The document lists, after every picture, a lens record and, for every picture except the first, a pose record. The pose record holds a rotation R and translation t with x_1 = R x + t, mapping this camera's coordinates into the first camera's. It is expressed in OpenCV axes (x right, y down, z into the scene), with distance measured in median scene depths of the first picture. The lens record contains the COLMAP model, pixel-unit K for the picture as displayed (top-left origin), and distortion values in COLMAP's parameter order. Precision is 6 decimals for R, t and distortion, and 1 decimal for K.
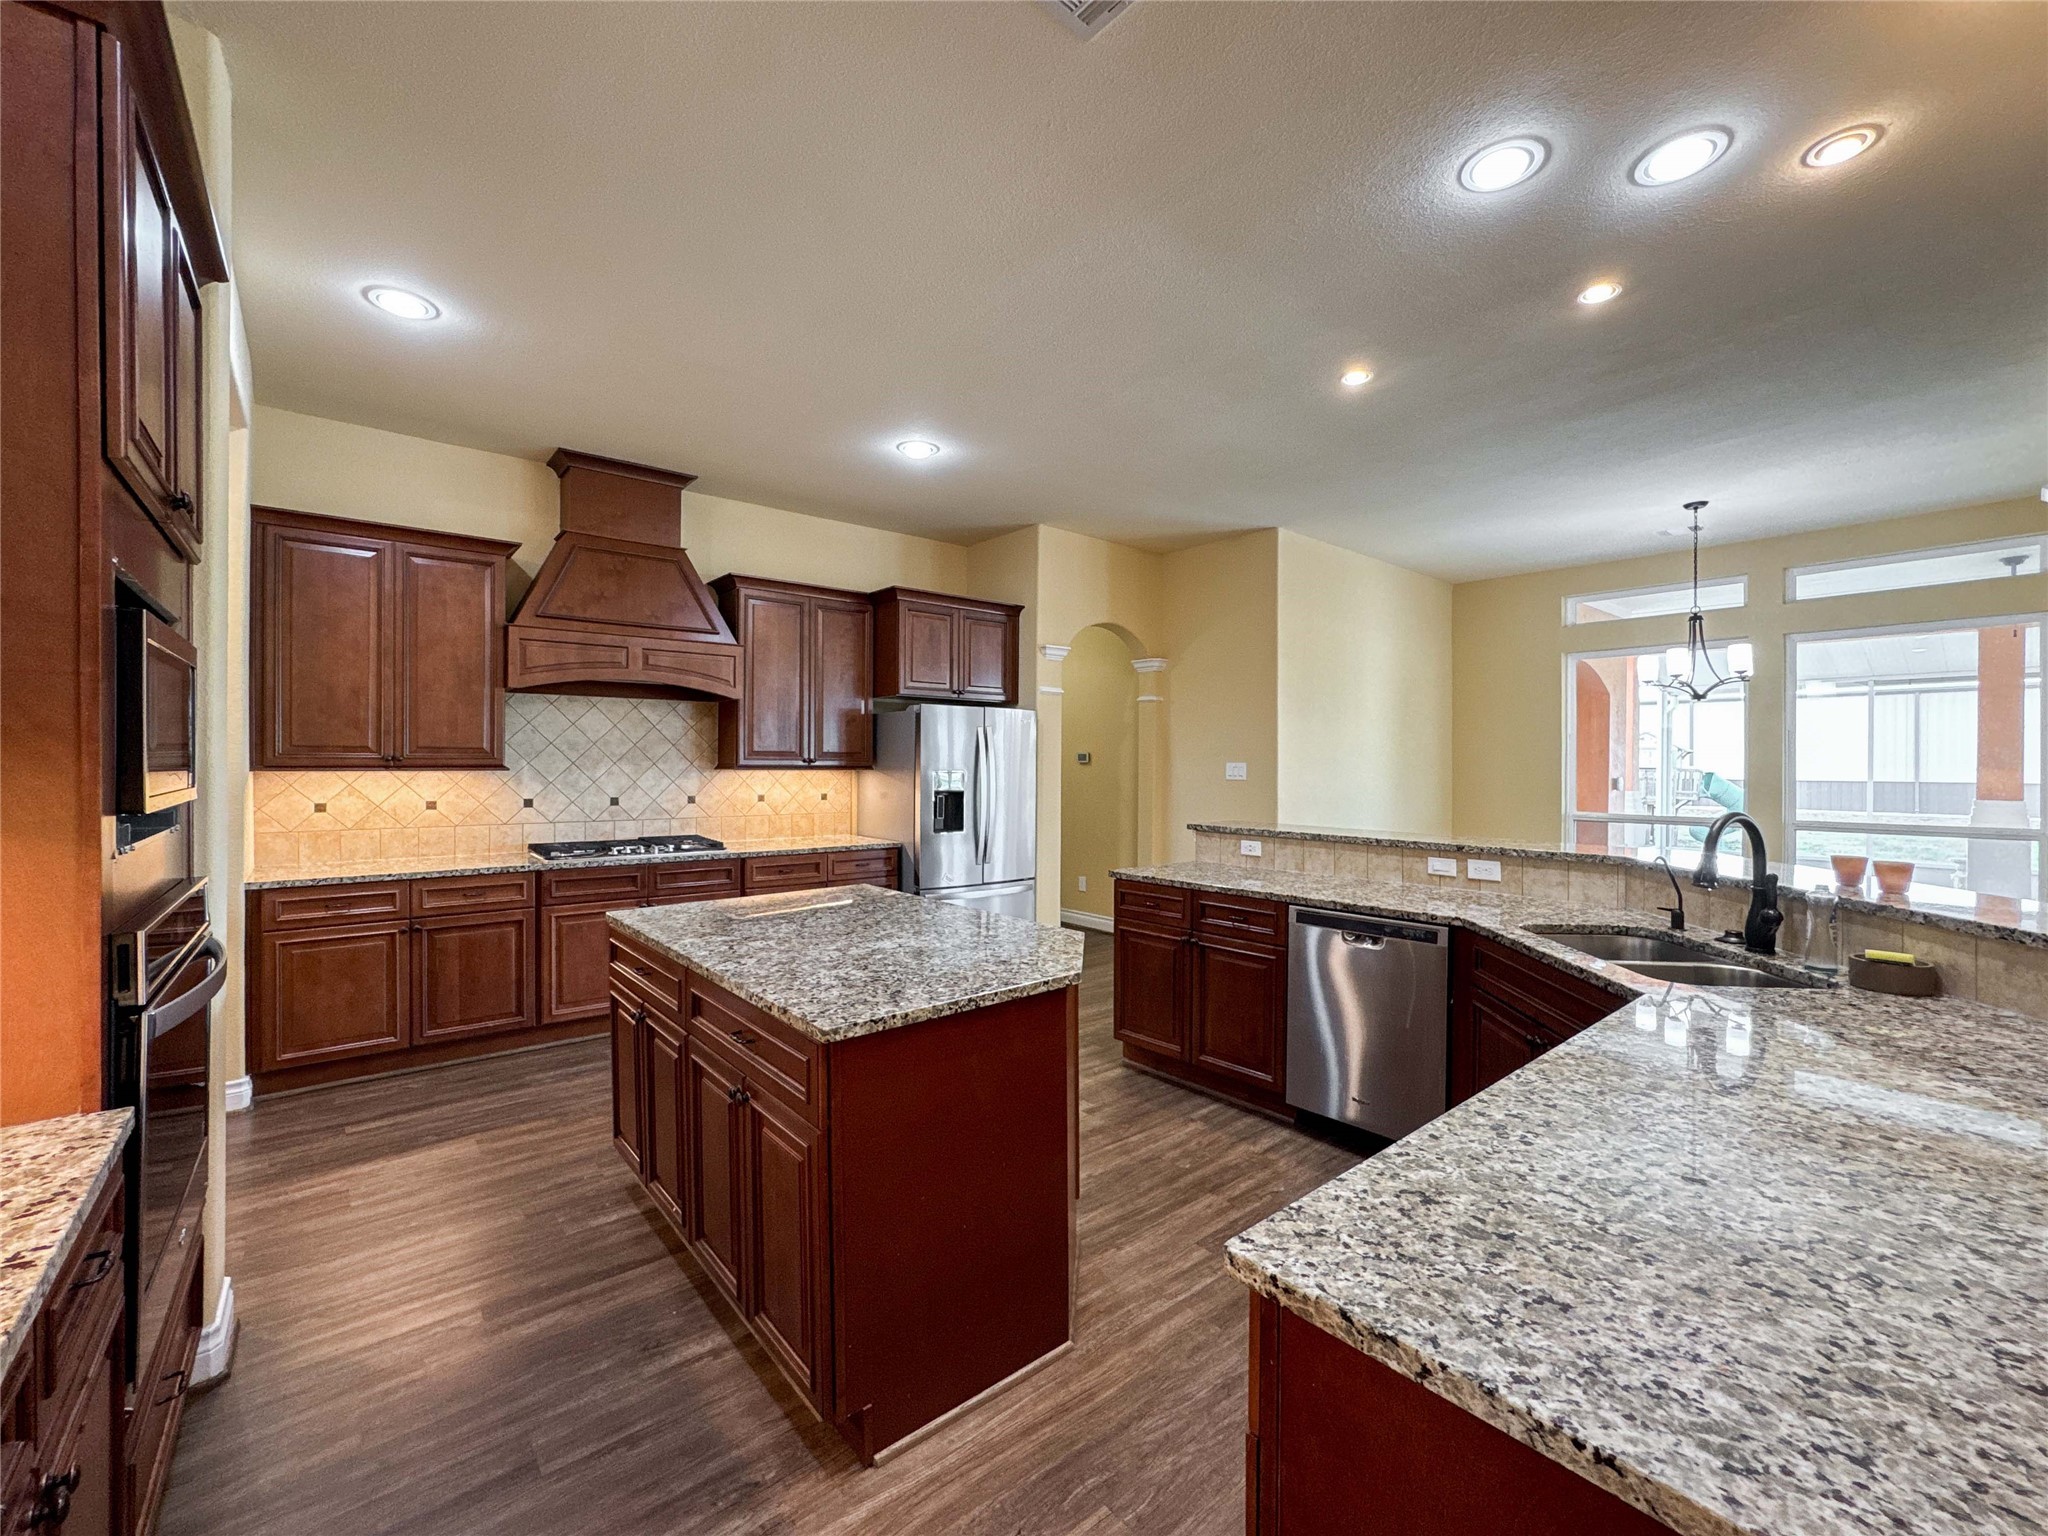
lens RADIAL K [[838.3, 0, 1020.5], [0, 838.3, 773.3], [0, 0, 1]] dist [-0.031439, 0.013640]
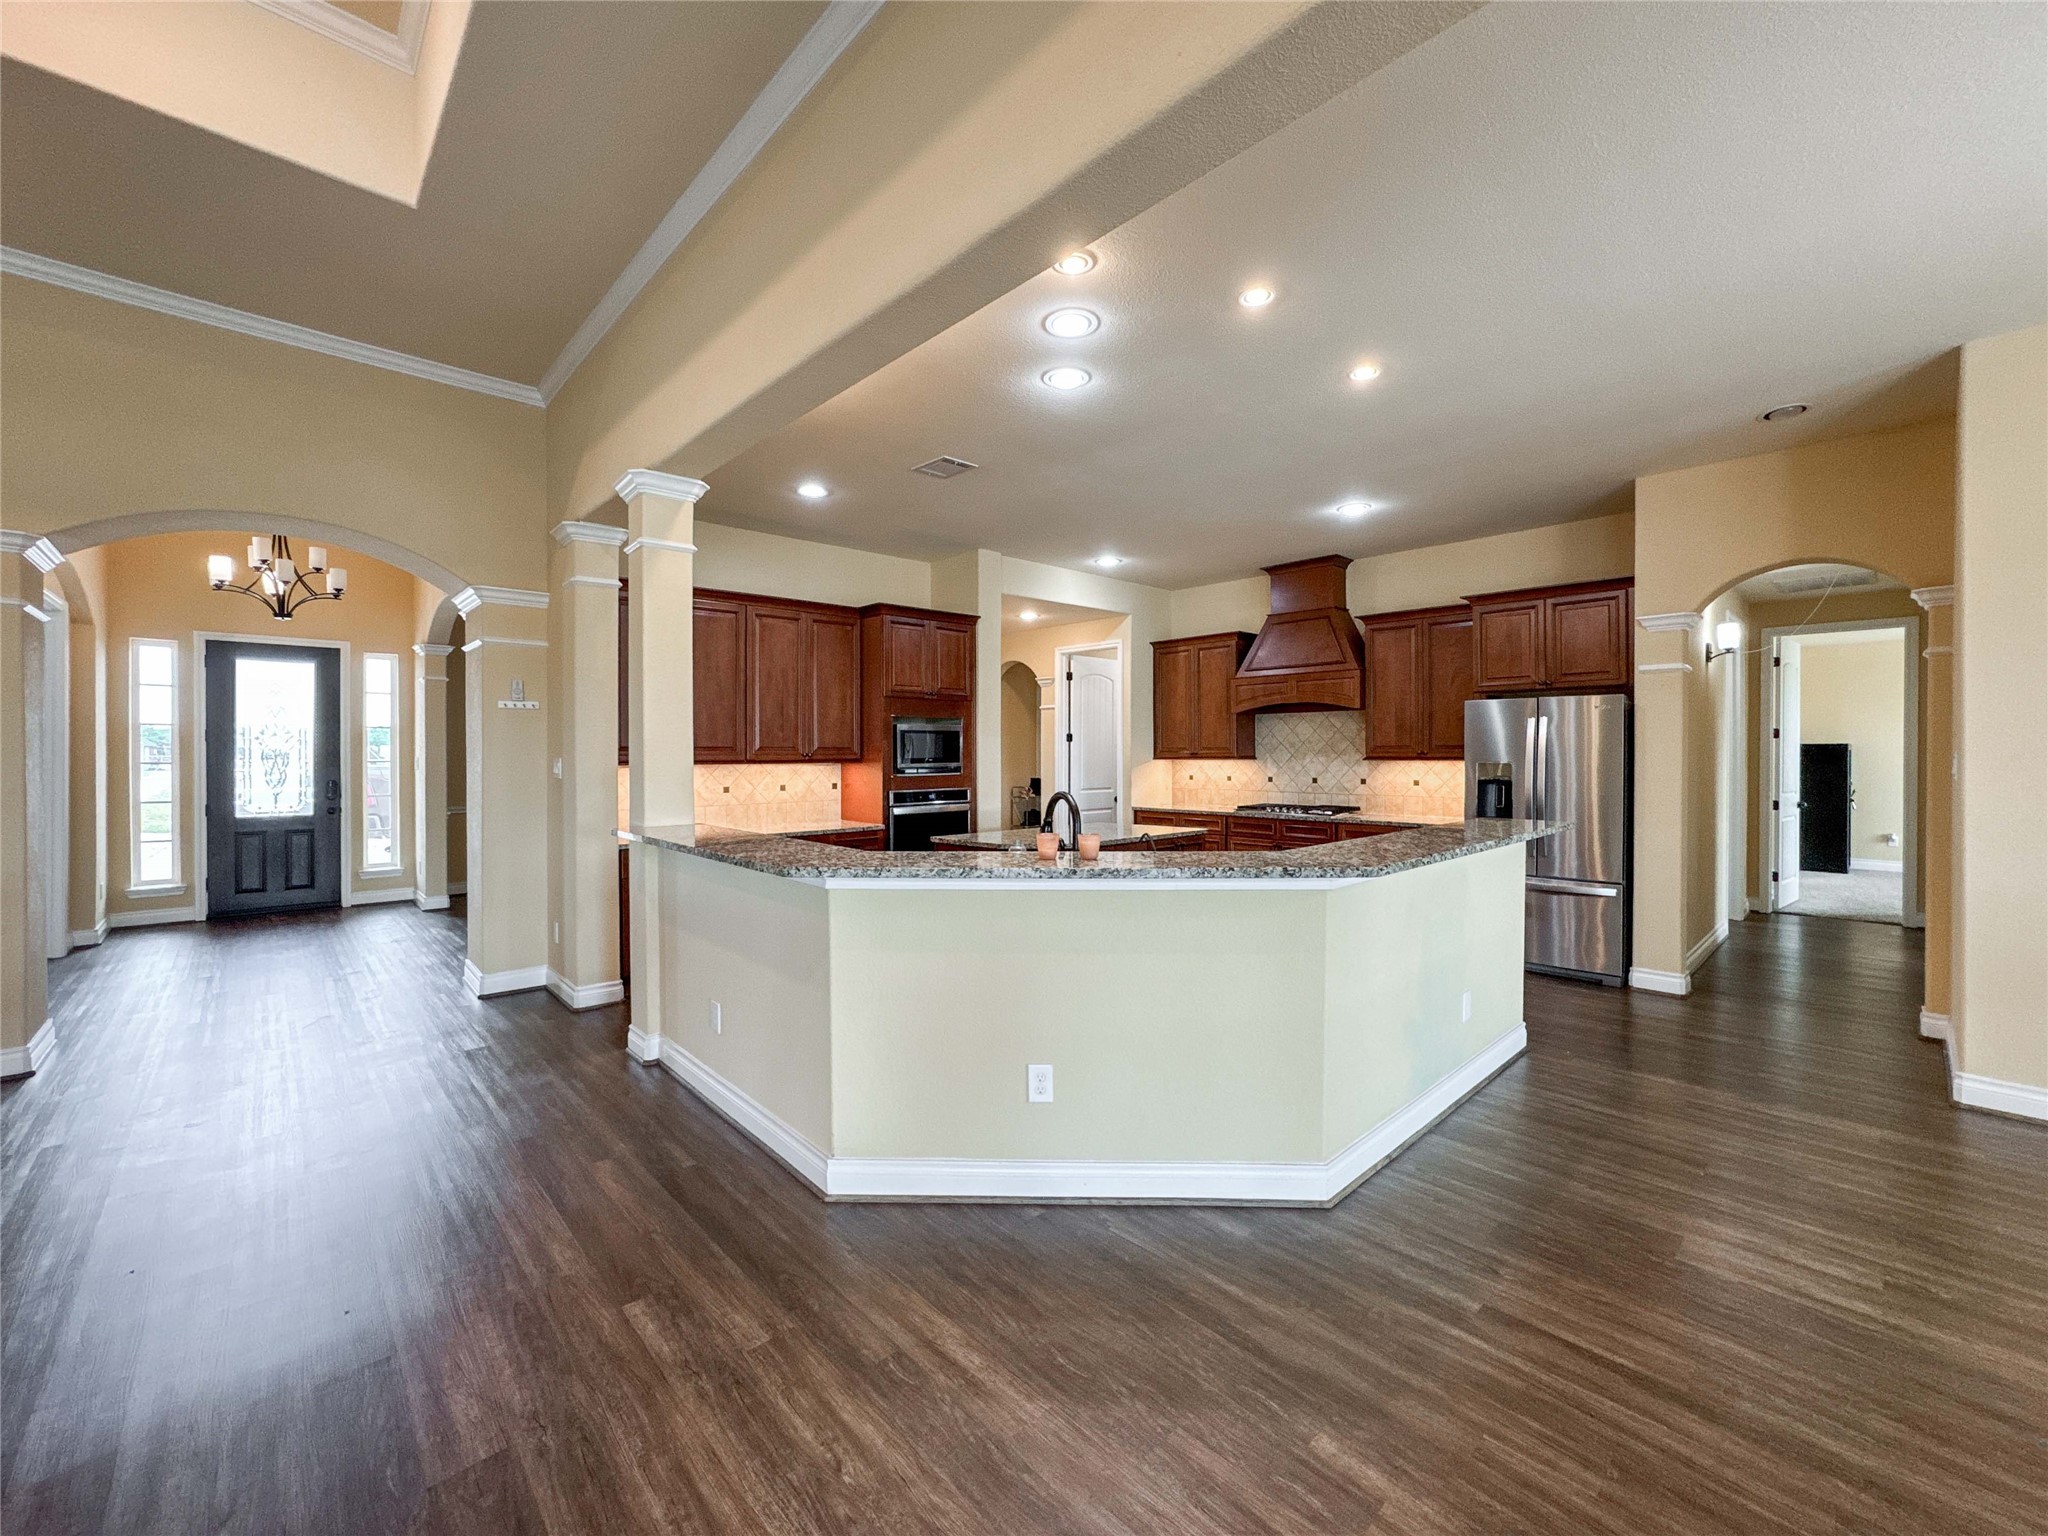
lens RADIAL K [[838.3, 0, 1042.9], [0, 838.3, 762.6], [0, 0, 1]] dist [-0.031439, 0.013640]
pose [[0.076647, 0.012133, -0.996984, 1.309402], [-0.001723, 0.999926, 0.012037, -0.021233], [0.997057, 0.000795, 0.076662, 0.510728]]
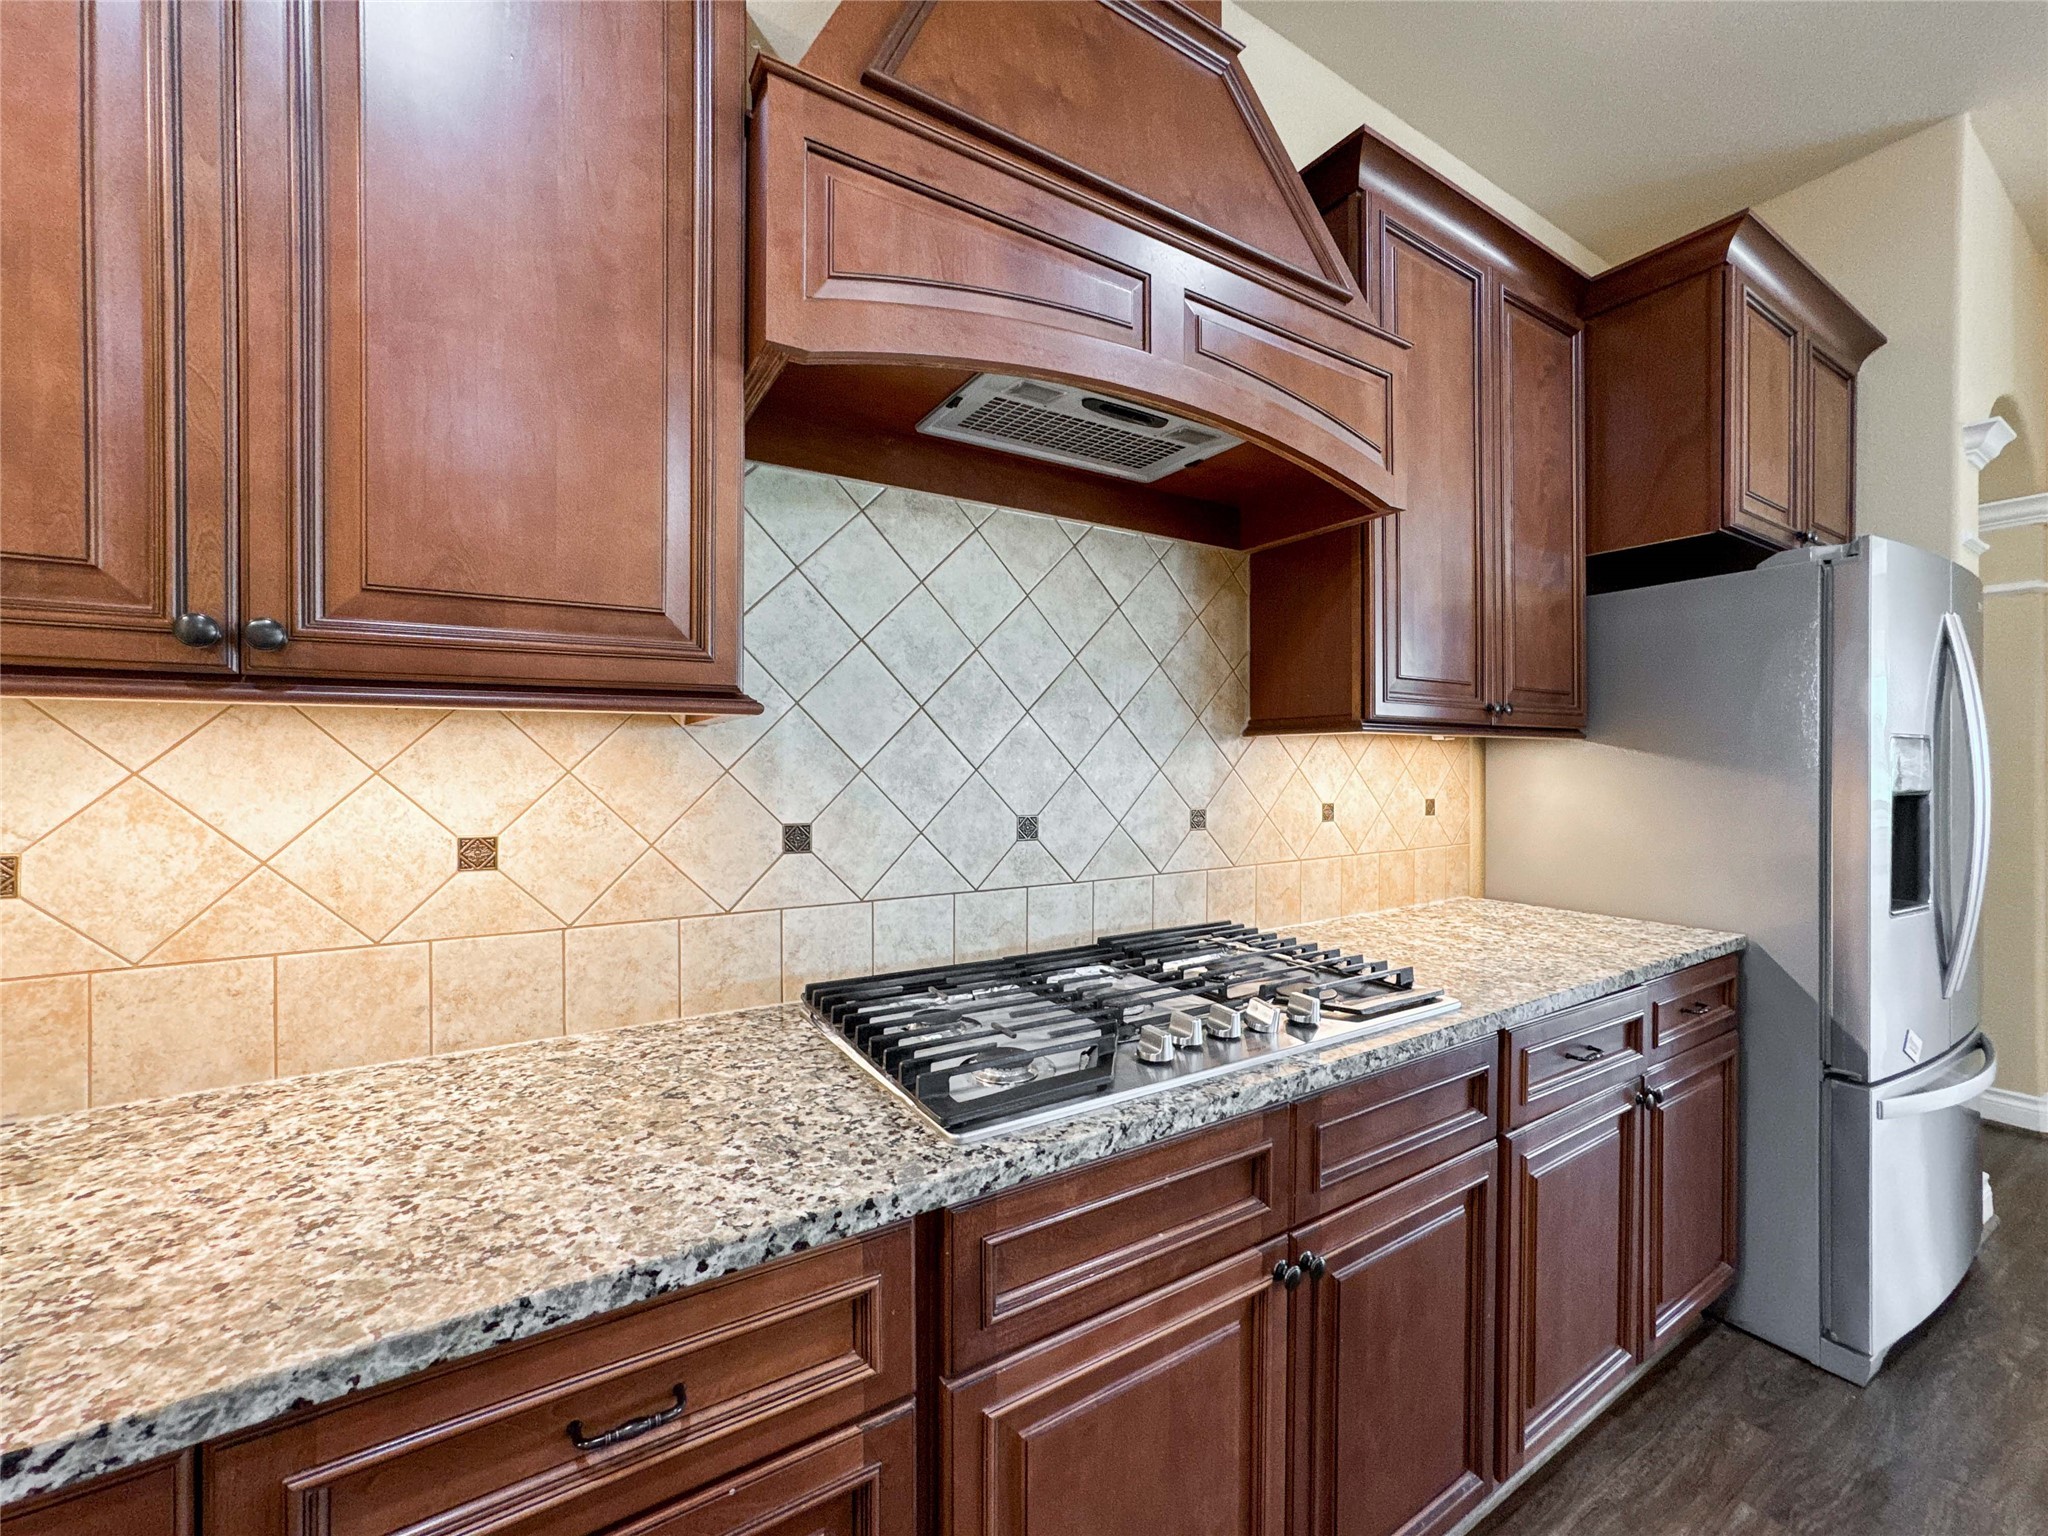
lens RADIAL K [[838.3, 0, 1024.3], [0, 838.3, 767.8], [0, 0, 1]] dist [-0.031439, 0.013640]
pose [[0.990942, -0.002760, -0.134259, -0.584234], [0.002586, 0.999996, -0.001469, 0.013926], [0.134262, 0.001109, 0.990945, 0.884646]]
